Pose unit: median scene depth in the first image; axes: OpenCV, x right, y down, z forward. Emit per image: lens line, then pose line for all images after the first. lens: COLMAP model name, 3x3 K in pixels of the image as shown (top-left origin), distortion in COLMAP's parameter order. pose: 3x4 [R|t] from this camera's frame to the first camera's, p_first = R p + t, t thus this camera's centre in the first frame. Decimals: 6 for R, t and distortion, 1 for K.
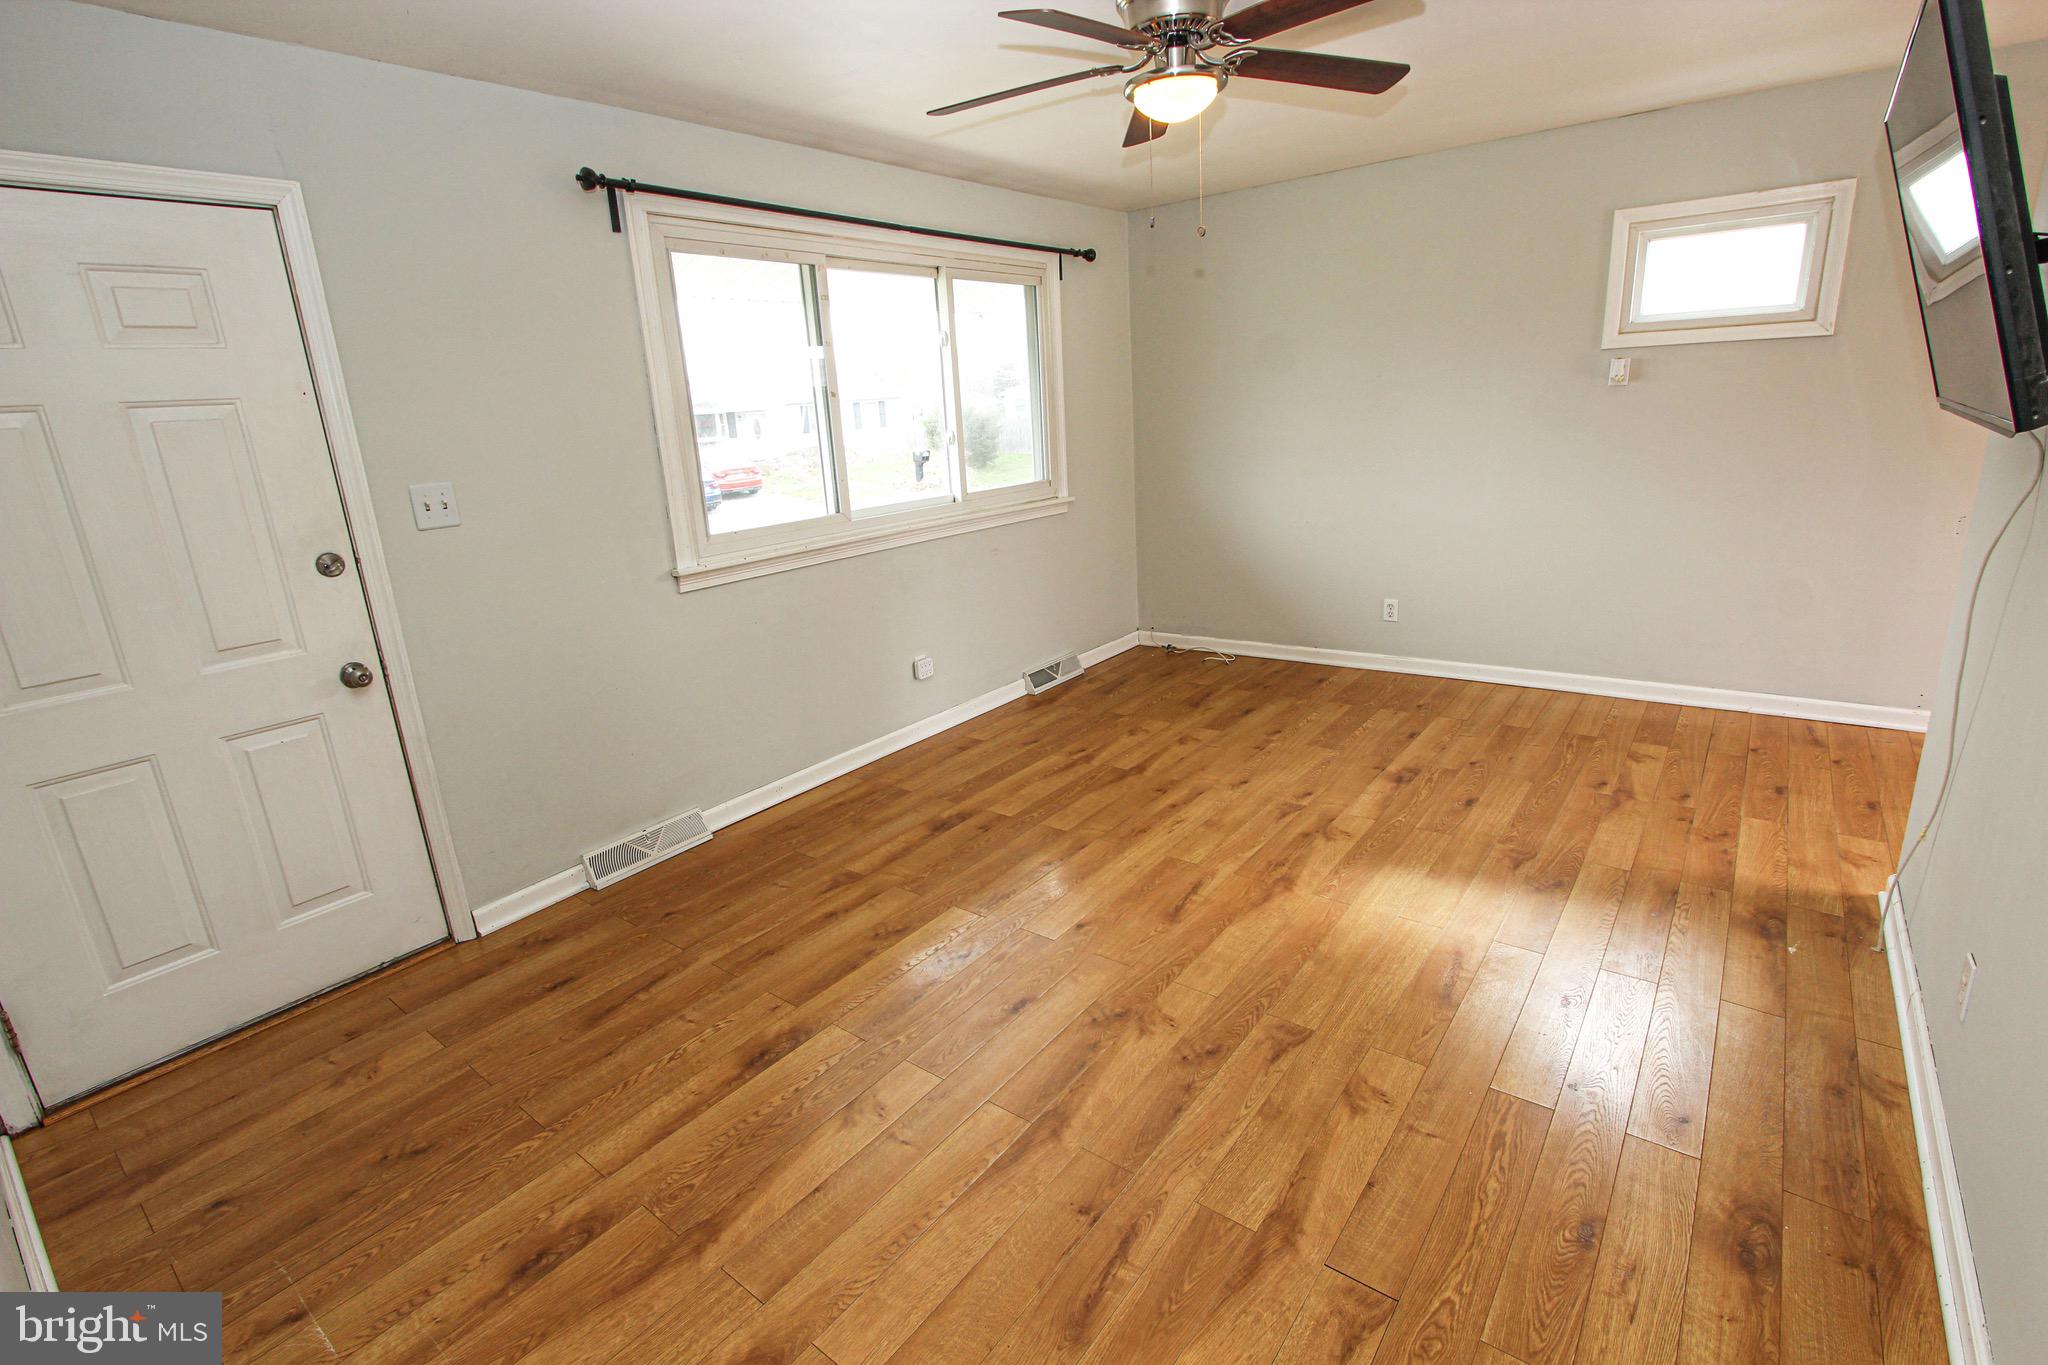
lens RADIAL K [[944.8, 0, 1024.0], [0, 944.8, 682.5], [0, 0, 1]] dist [-0.019046, 0.001344]
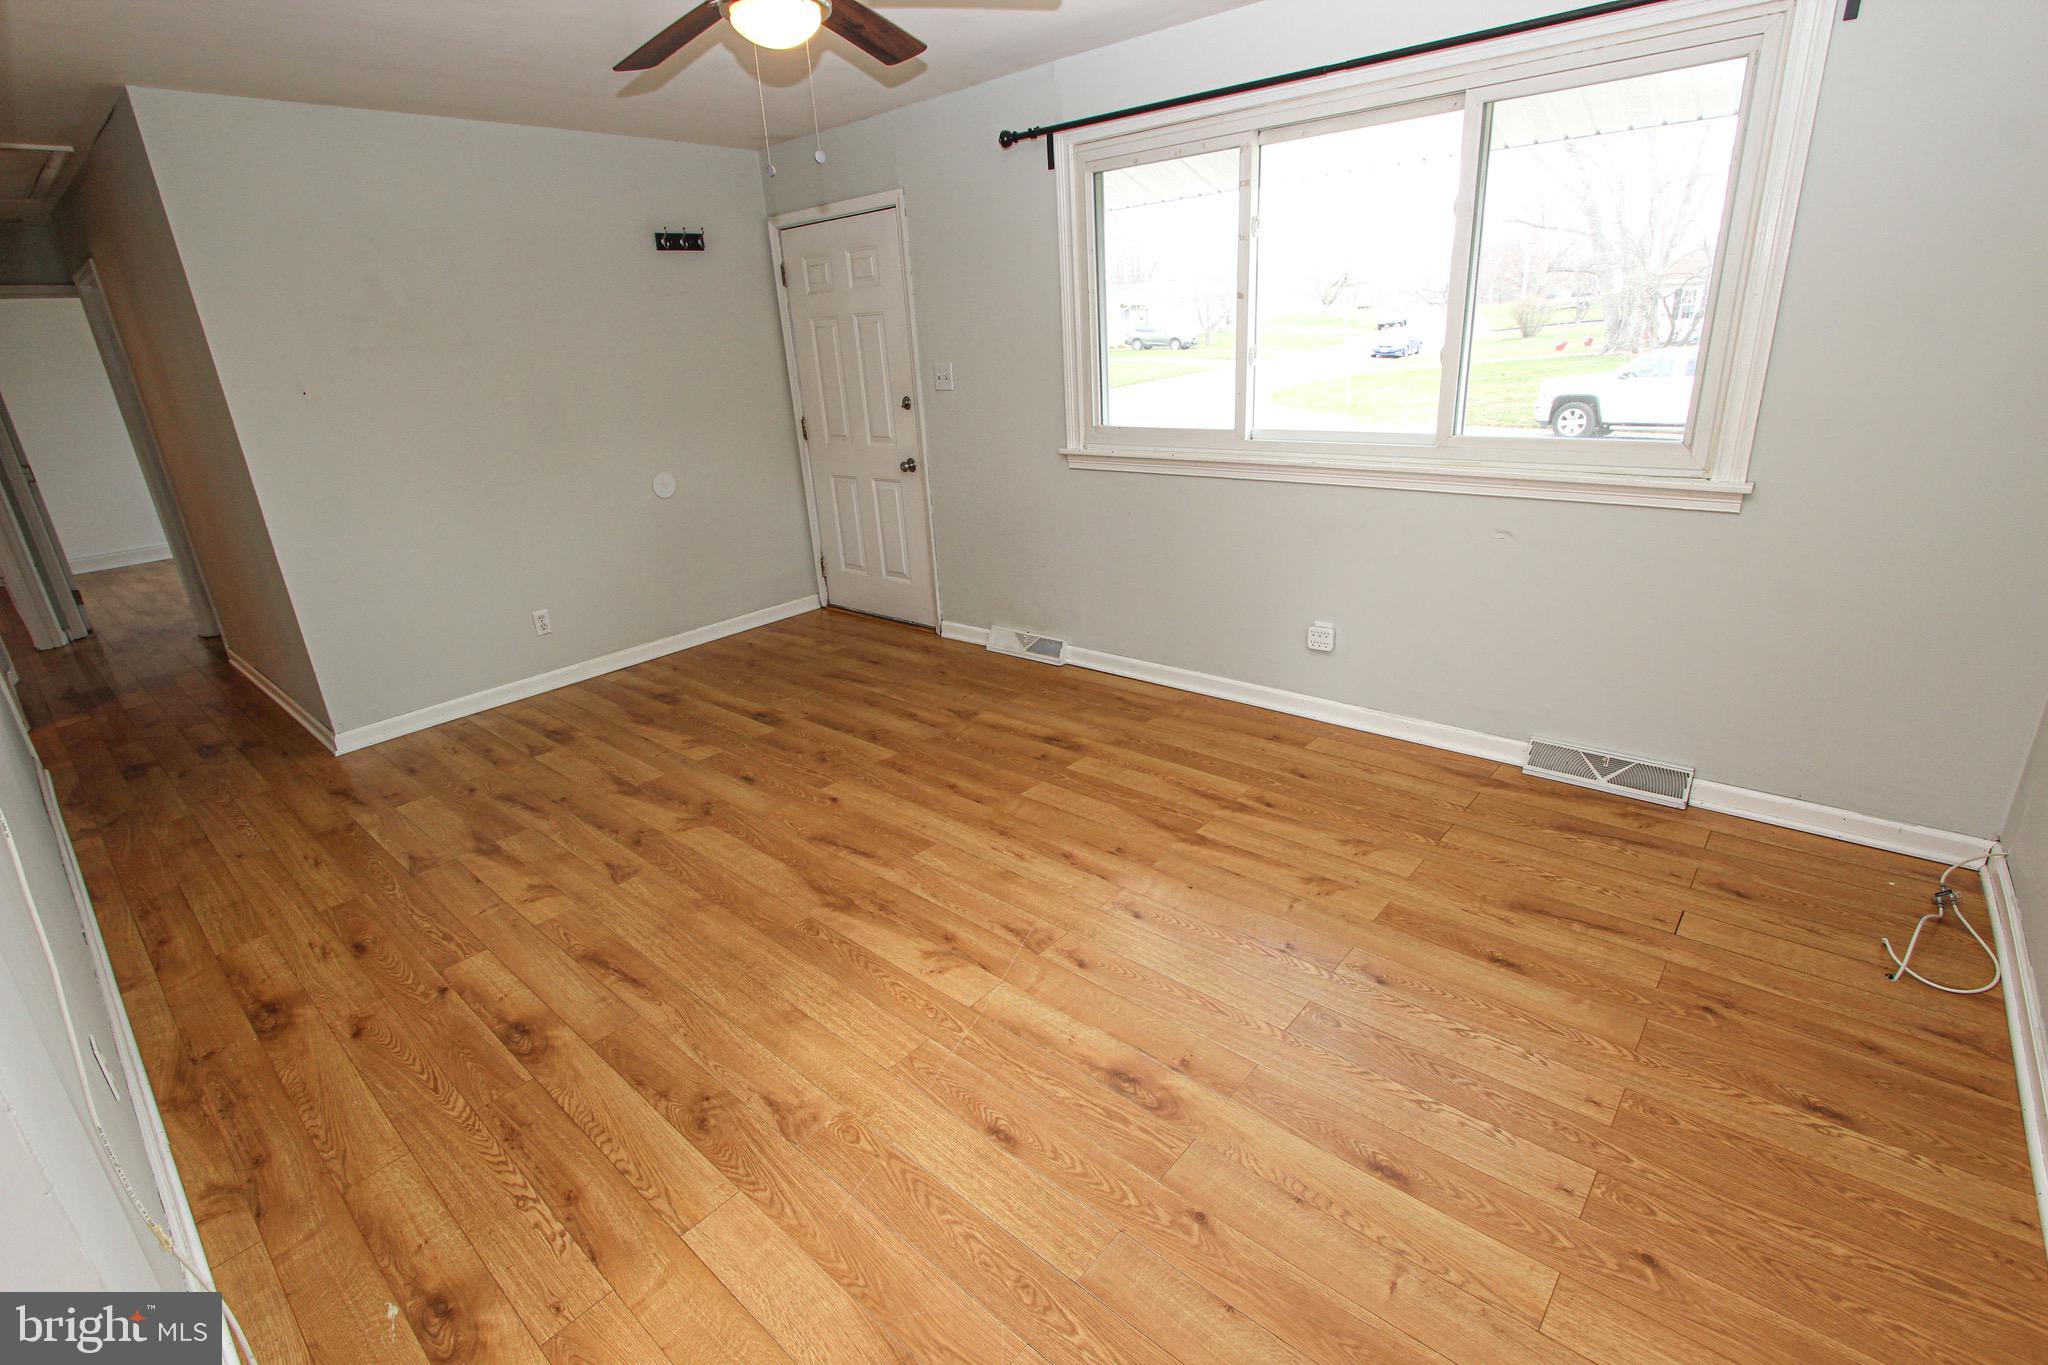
lens RADIAL K [[930.6, 0, 1017.7], [0, 930.6, 694.1], [0, 0, 1]] dist [-0.018284, 0.000624]
pose [[-0.055635, 0.419830, -0.905896, 0.902481], [-0.223223, 0.879106, 0.421123, -0.346919], [0.973179, 0.225646, 0.044807, 0.978060]]
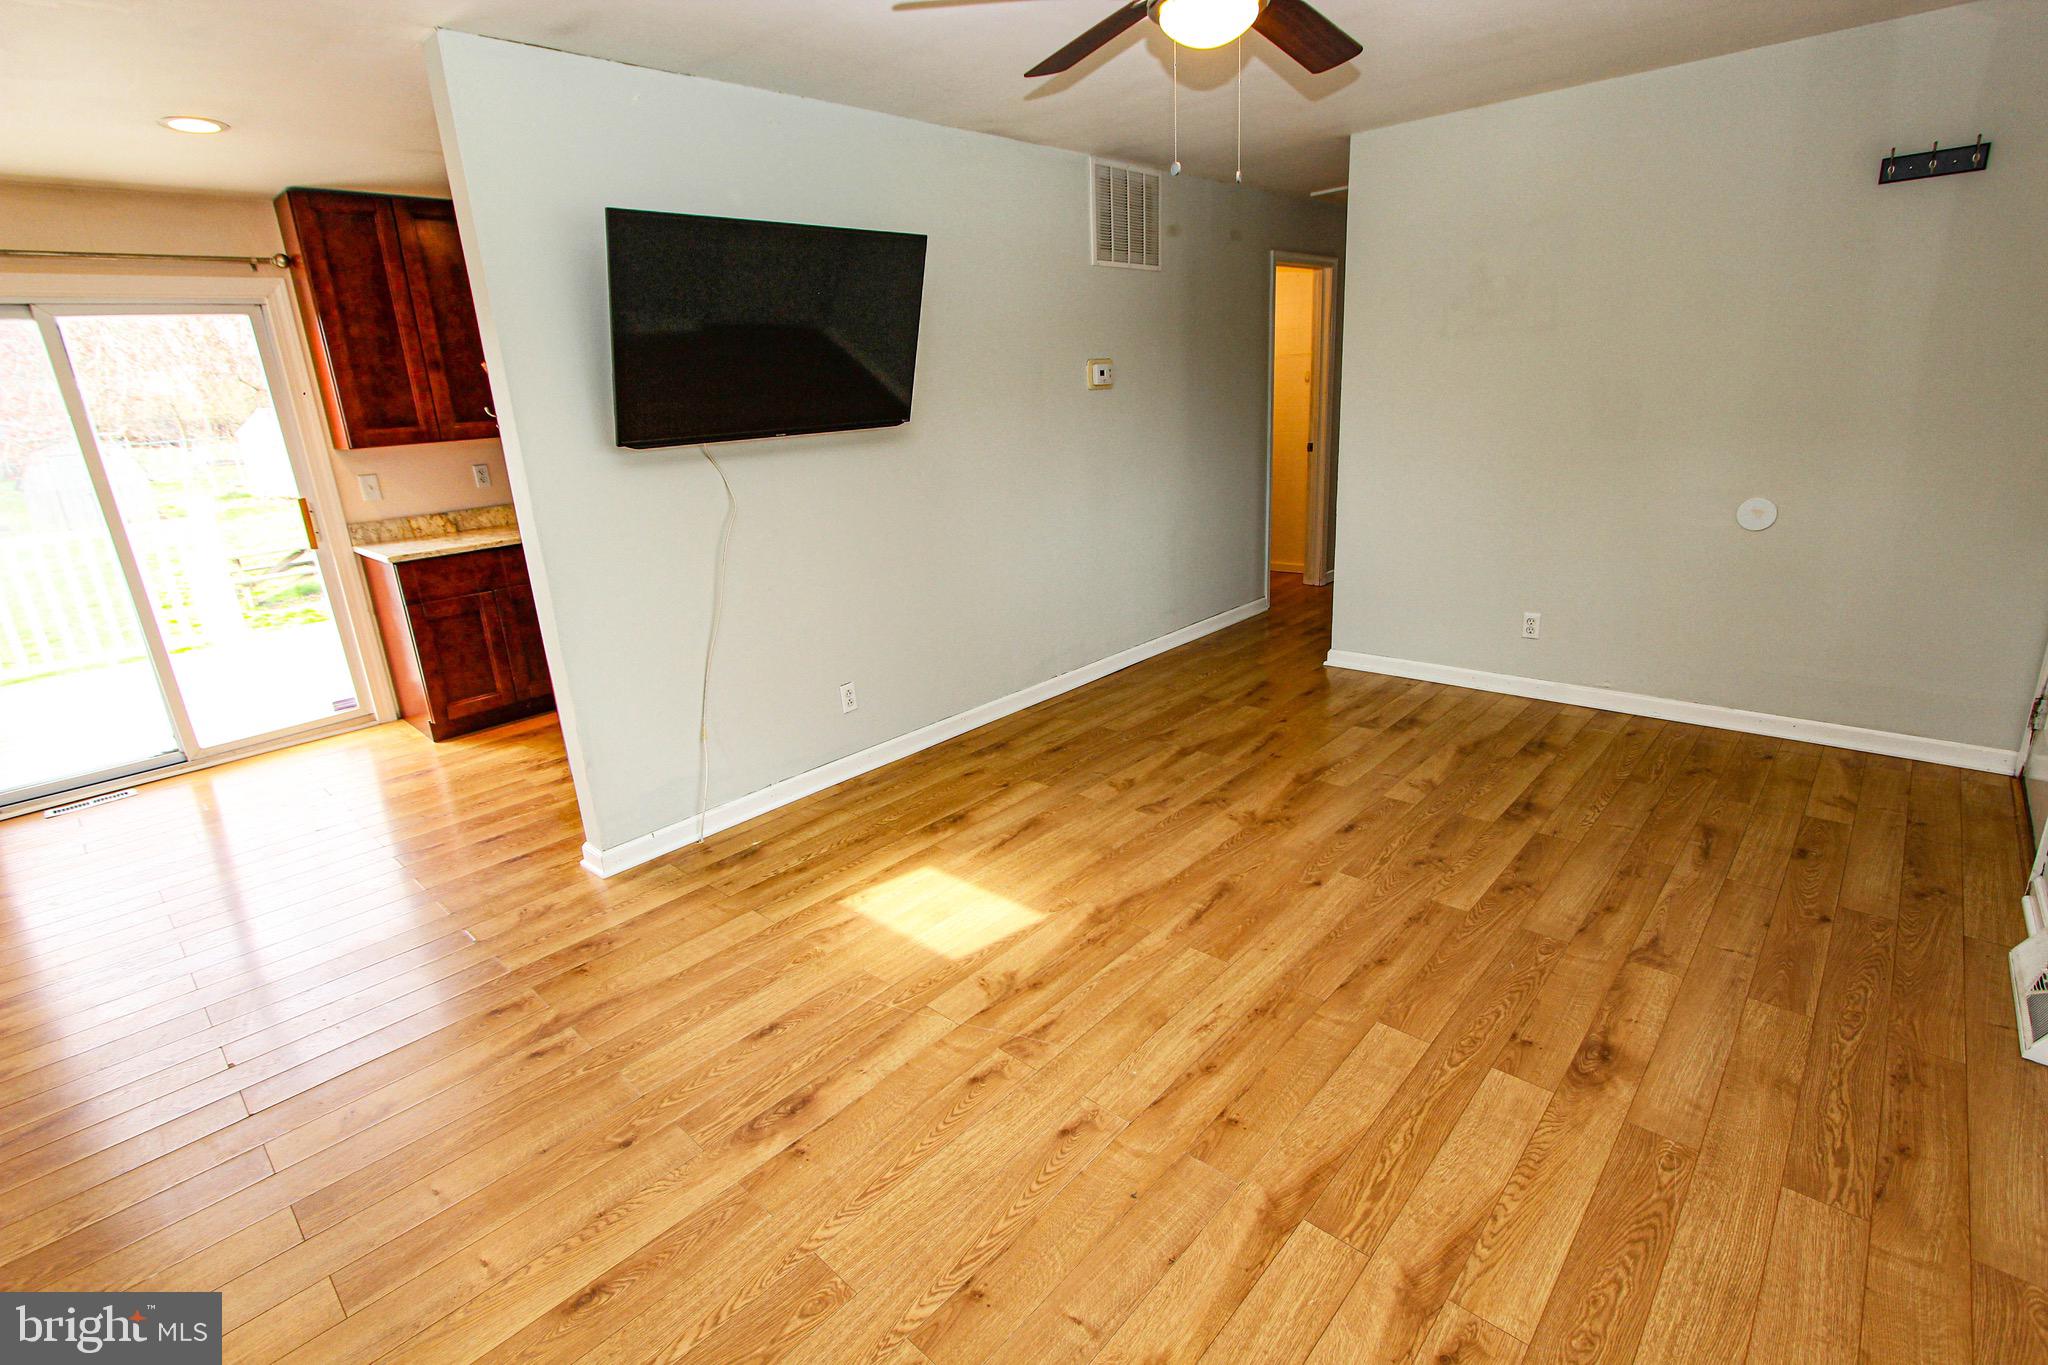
lens RADIAL K [[967.1, 0, 1024.0], [0, 967.1, 682.5], [0, 0, 1]] dist [-0.017716, 0.000396]
pose [[-0.989655, 0.085586, 0.115140, 0.200447], [0.135003, 0.827129, 0.545557, -0.455622], [-0.048544, 0.555457, -0.830127, 1.504776]]
